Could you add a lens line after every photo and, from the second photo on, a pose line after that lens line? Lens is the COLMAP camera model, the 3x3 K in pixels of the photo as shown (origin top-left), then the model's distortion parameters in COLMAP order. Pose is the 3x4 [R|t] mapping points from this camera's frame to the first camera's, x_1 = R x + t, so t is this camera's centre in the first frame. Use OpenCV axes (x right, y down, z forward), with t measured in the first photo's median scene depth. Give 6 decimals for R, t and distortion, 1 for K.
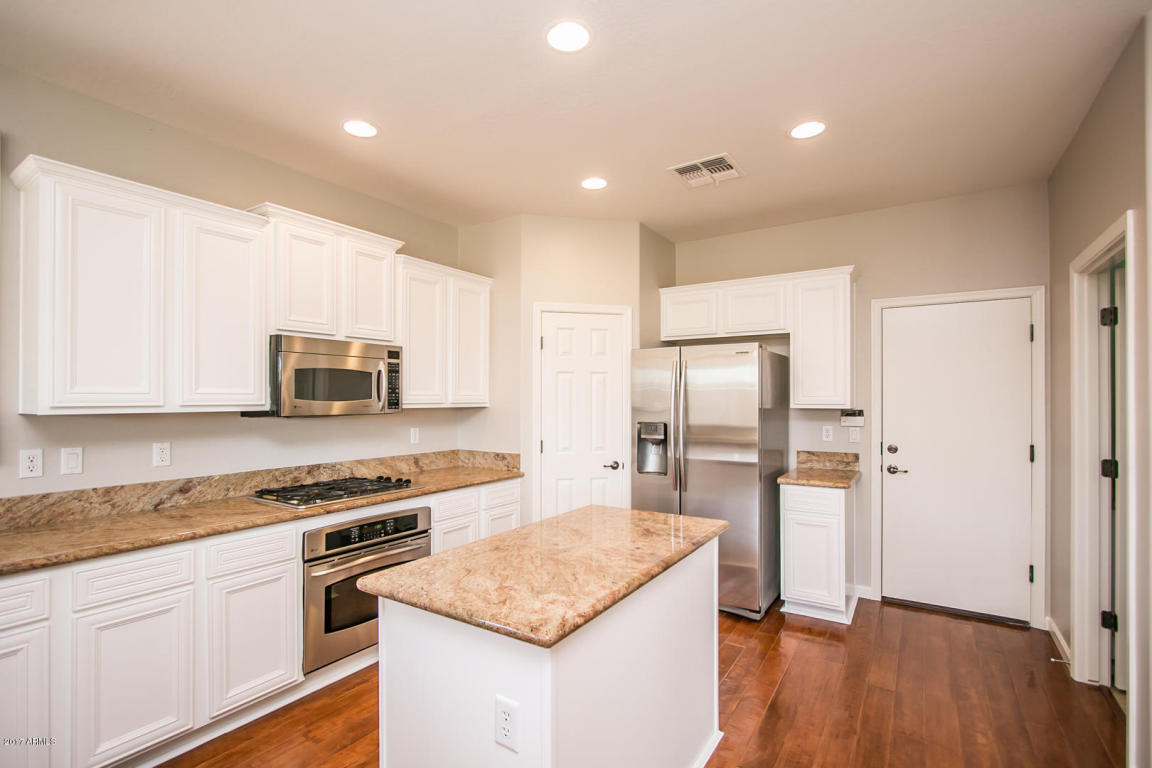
lens RADIAL K [[537.9, 0, 567.0], [0, 537.9, 393.5], [0, 0, 1]] dist [-0.010502, -0.000037]
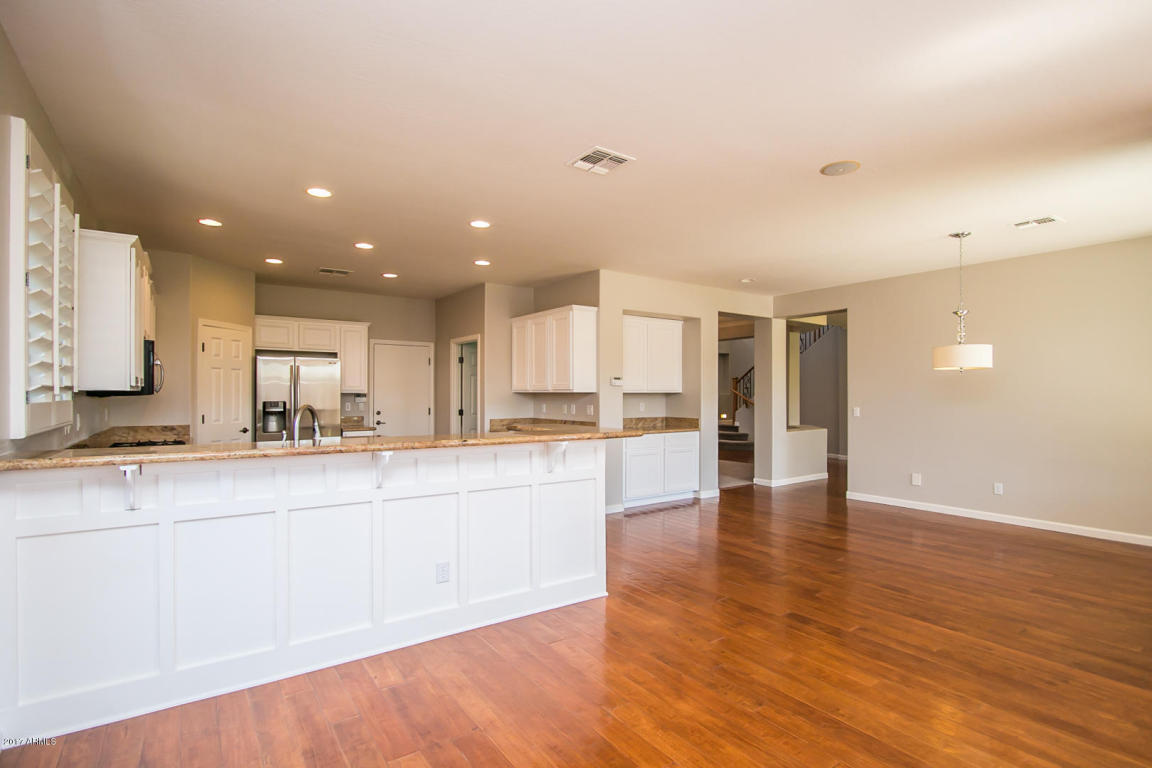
lens RADIAL K [[600.2, 0, 576.0], [0, 600.2, 384.0], [0, 0, 1]] dist [-0.045848, -0.000038]
pose [[0.371959, 0.017013, 0.928093, -1.240221], [-0.008319, 0.999853, -0.014995, 0.021475], [-0.928212, -0.002143, 0.372046, -0.556053]]
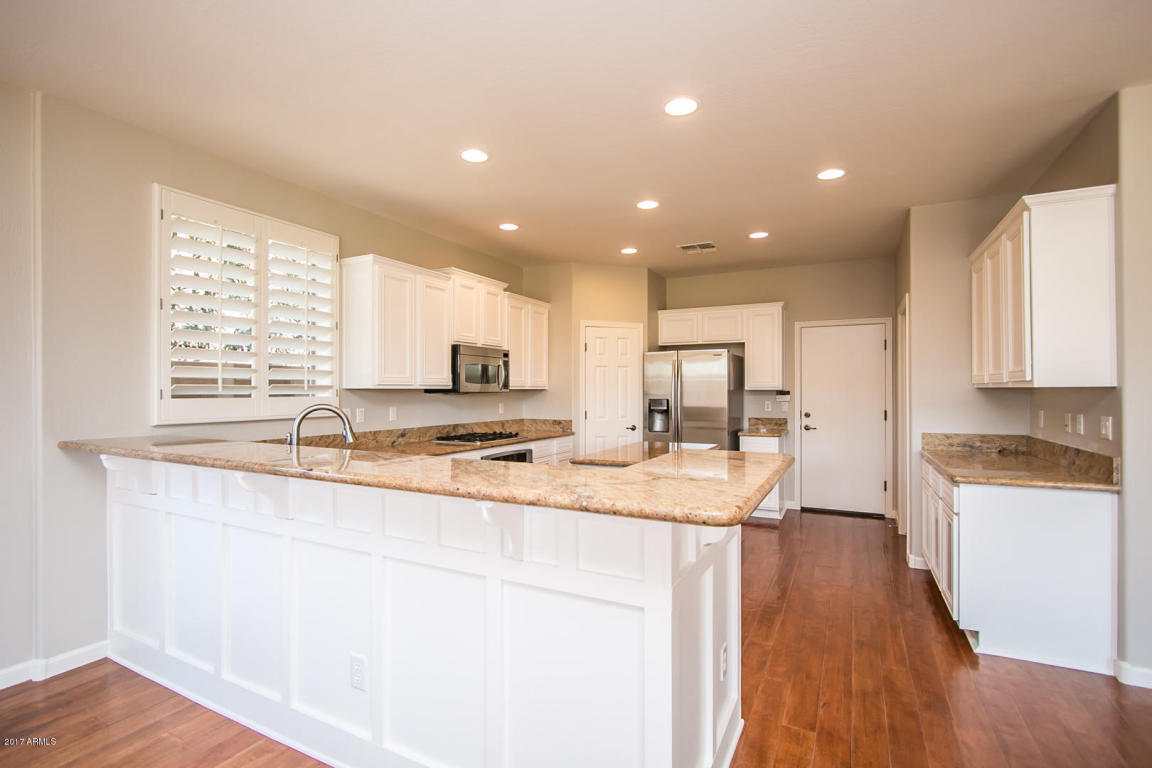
lens RADIAL K [[542.3, 0, 544.2], [0, 542.3, 385.8], [0, 0, 1]] dist [-0.001797, -0.000014]
pose [[0.997838, 0.001320, 0.065704, -0.290126], [-0.001249, 0.999999, -0.001116, 0.018736], [-0.065705, 0.001032, 0.997839, -0.576488]]
